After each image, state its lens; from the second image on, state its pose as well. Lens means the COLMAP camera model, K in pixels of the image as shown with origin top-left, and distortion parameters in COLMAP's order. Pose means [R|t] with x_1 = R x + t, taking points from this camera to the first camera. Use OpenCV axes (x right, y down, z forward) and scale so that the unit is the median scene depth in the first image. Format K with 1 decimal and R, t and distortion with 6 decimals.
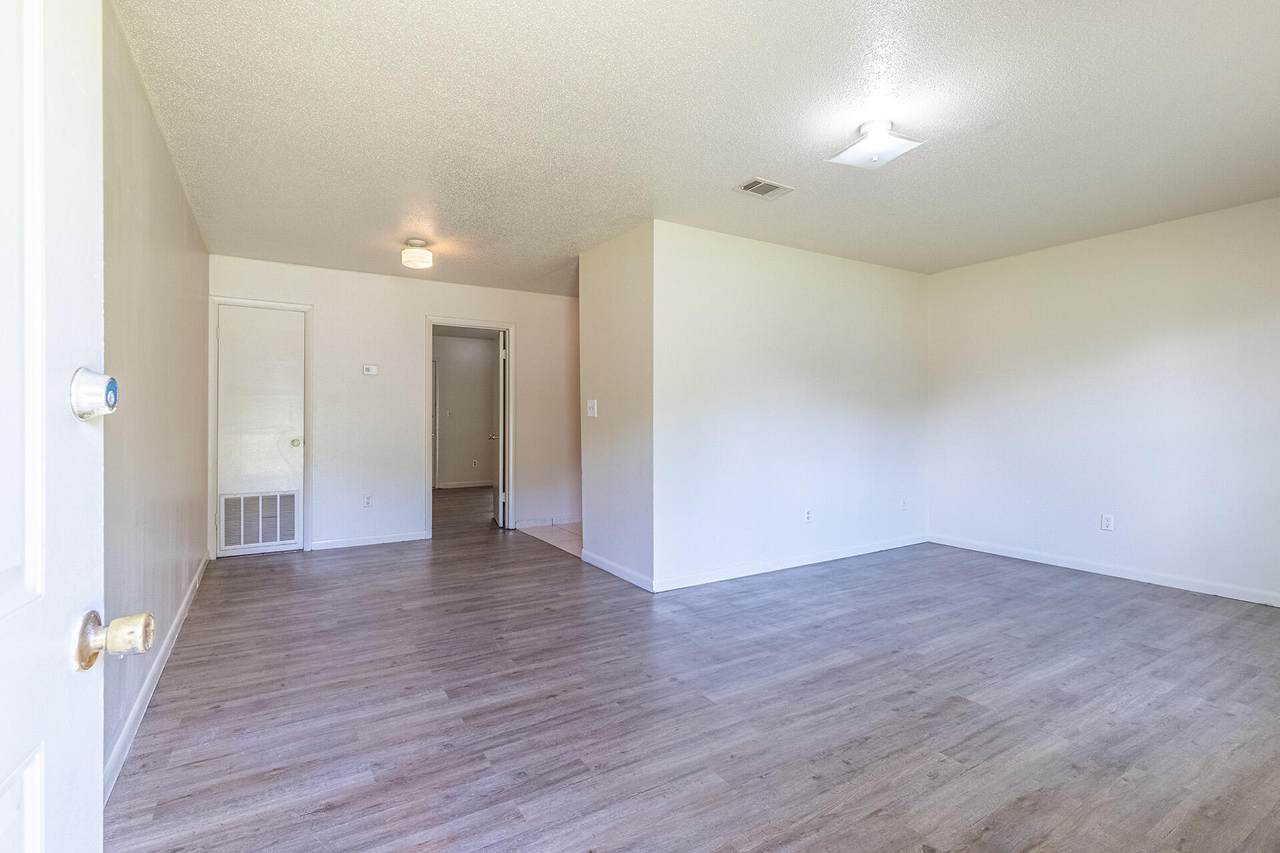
lens RADIAL K [[600.1, 0, 618.3], [0, 600.1, 420.8], [0, 0, 1]] dist [0.002299, 0.001025]
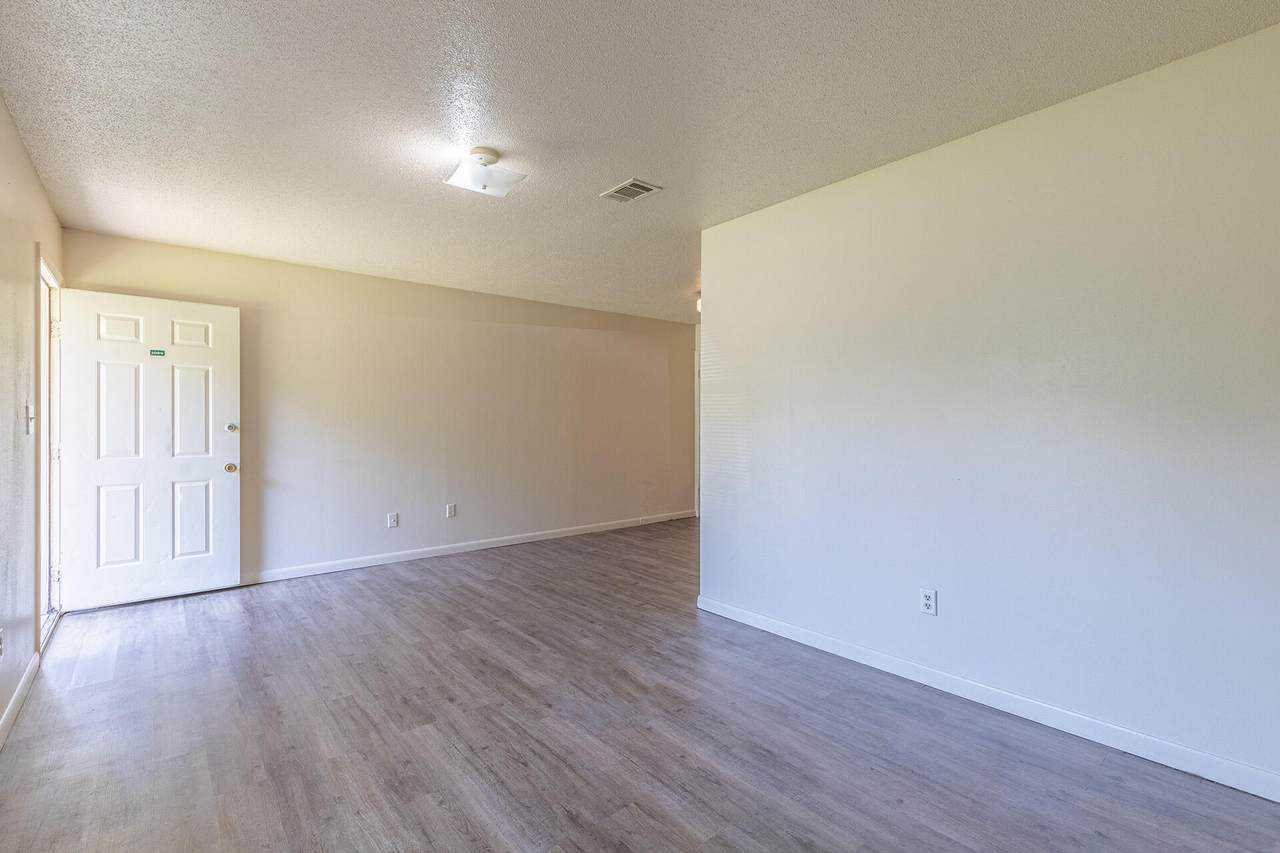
lens RADIAL K [[576.9, 0, 640.0], [0, 576.9, 426.5], [0, 0, 1]] dist [0.001240, -0.000104]
pose [[0.156216, 0.007485, -0.987695, 1.466001], [-0.004317, 0.999967, 0.006895, -0.029526], [0.987713, 0.003186, 0.156243, 1.120676]]
